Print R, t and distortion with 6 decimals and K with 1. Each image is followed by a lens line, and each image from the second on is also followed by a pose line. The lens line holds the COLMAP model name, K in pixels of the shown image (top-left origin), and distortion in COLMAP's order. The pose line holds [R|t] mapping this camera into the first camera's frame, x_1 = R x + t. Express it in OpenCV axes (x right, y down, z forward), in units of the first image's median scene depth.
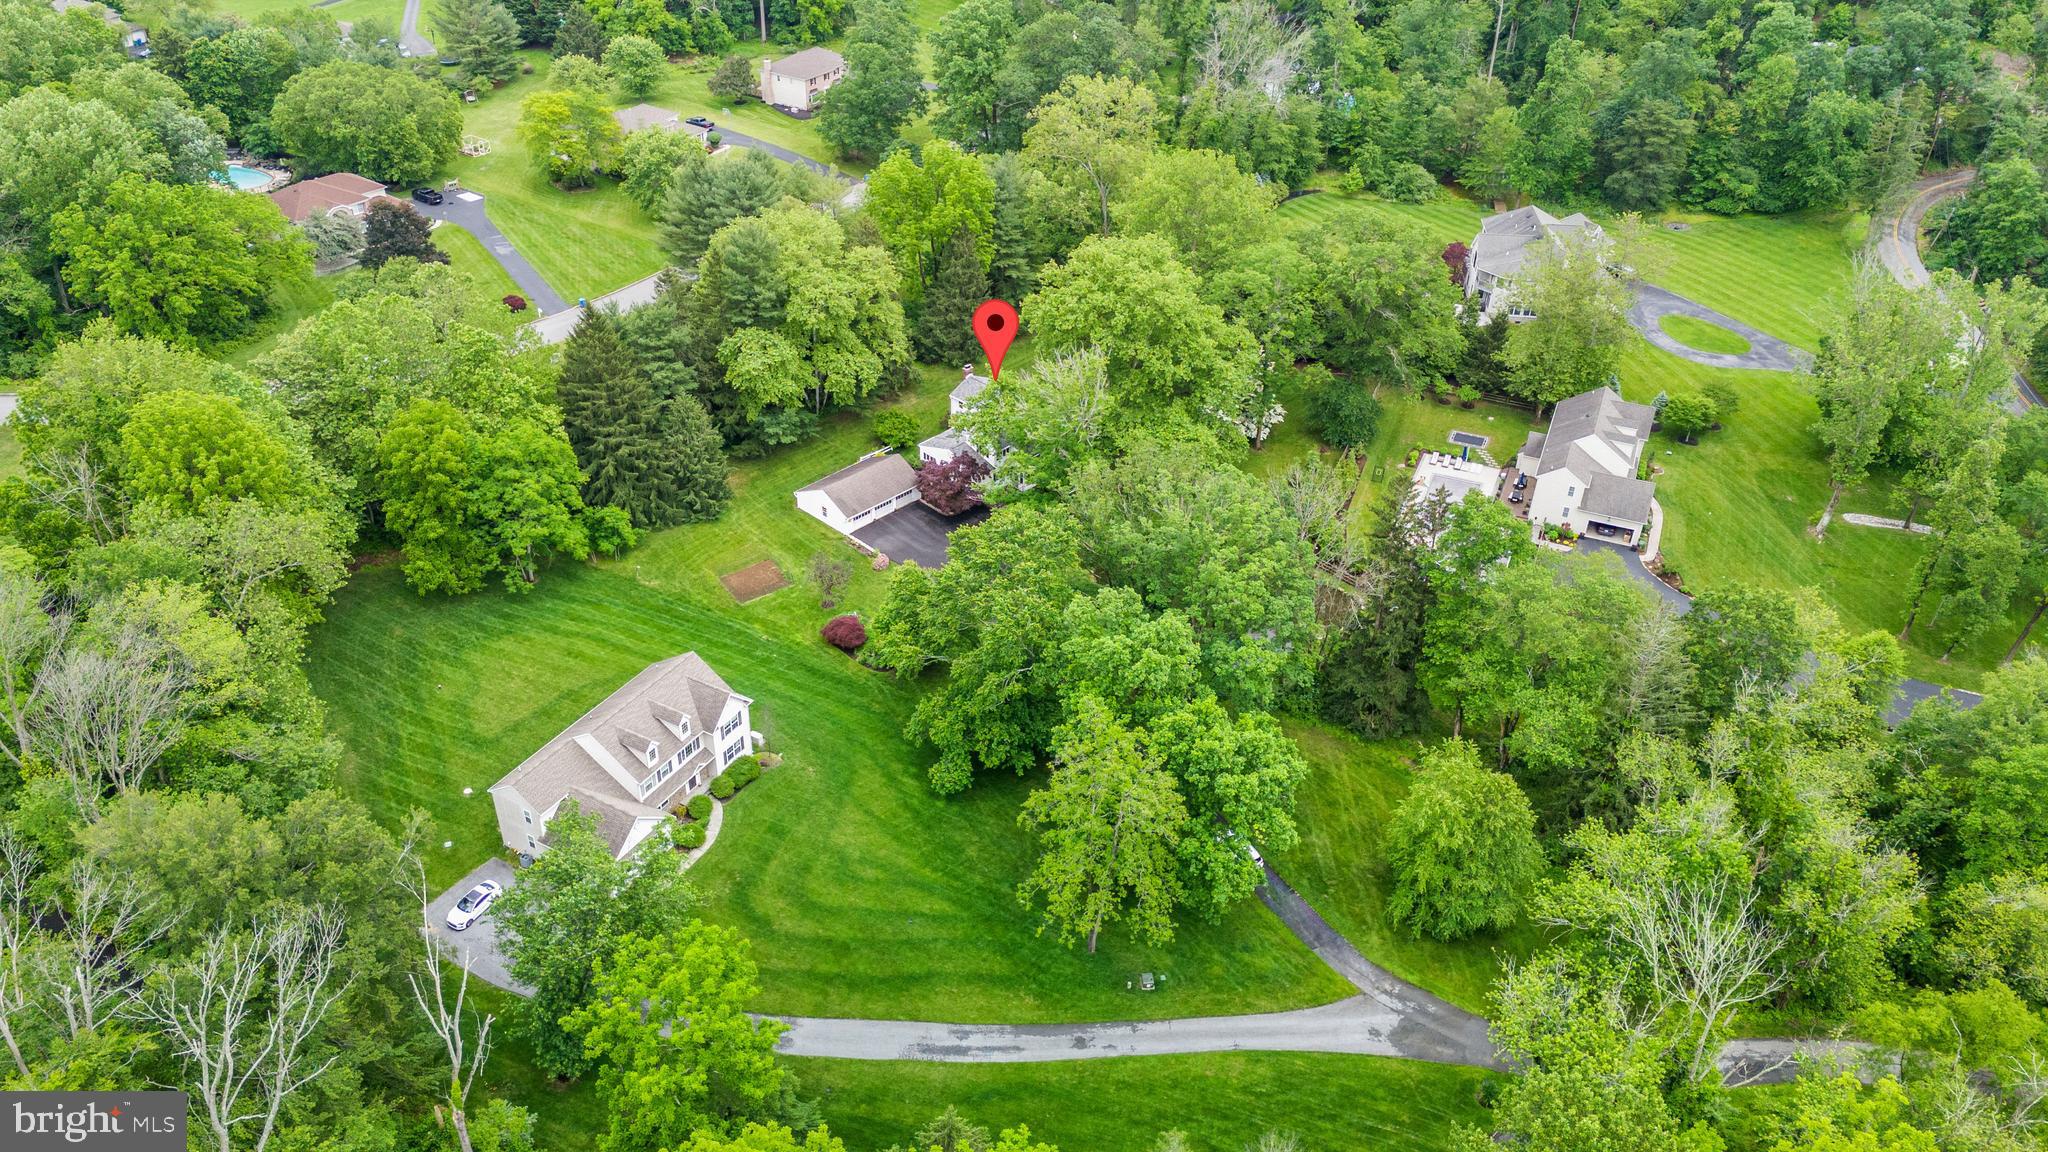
lens RADIAL K [[1459.5, 0, 1024.0], [0, 1459.5, 576.0], [0, 0, 1]] dist [0.074483, -0.077221]
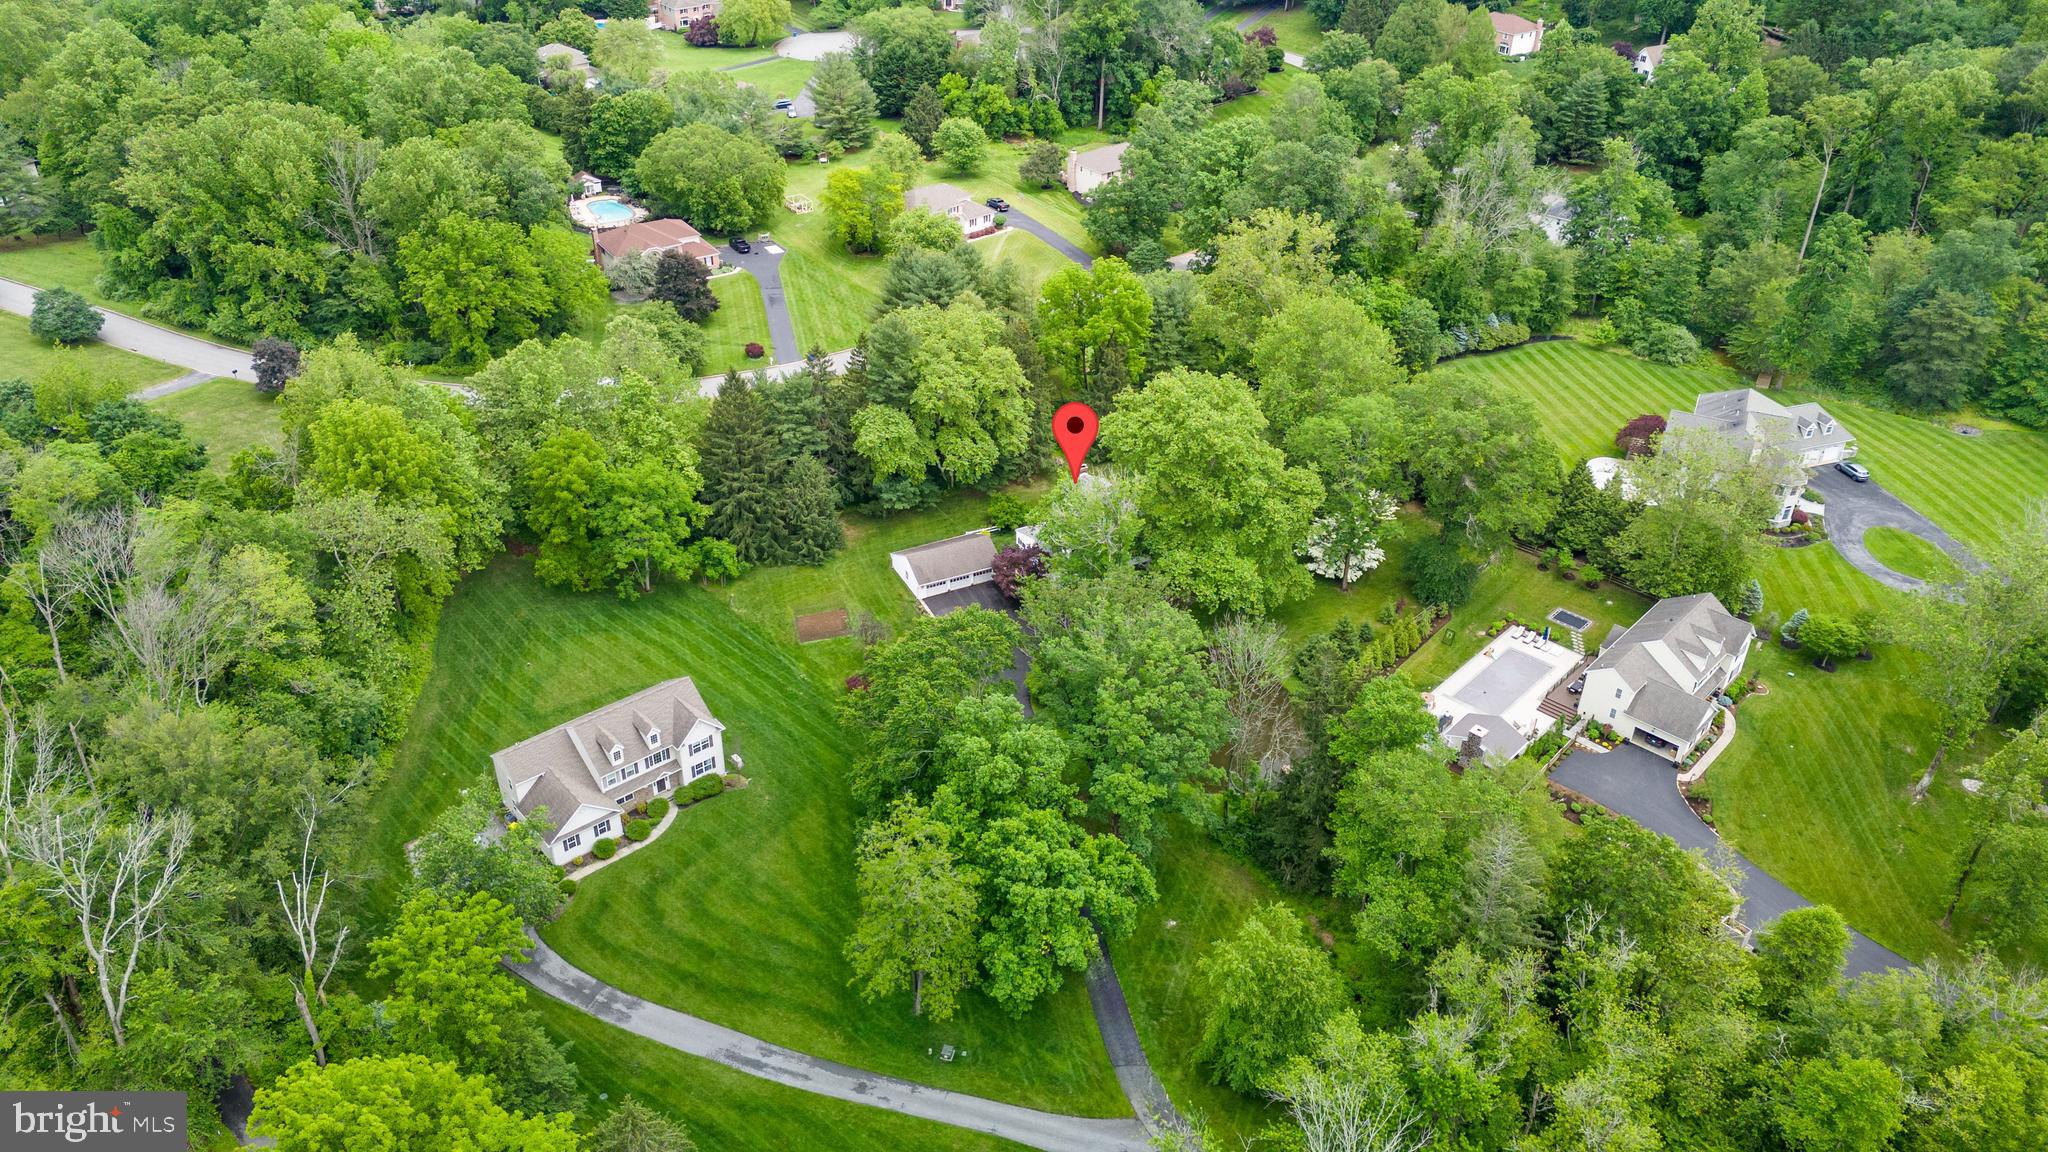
lens RADIAL K [[1459.5, 0, 1024.0], [0, 1459.5, 576.0], [0, 0, 1]] dist [0.074483, -0.077221]
pose [[0.942233, 0.178526, -0.283419, 0.261053], [-0.187425, 0.982269, -0.004363, -0.055266], [0.277615, 0.057230, 0.958986, -0.044109]]
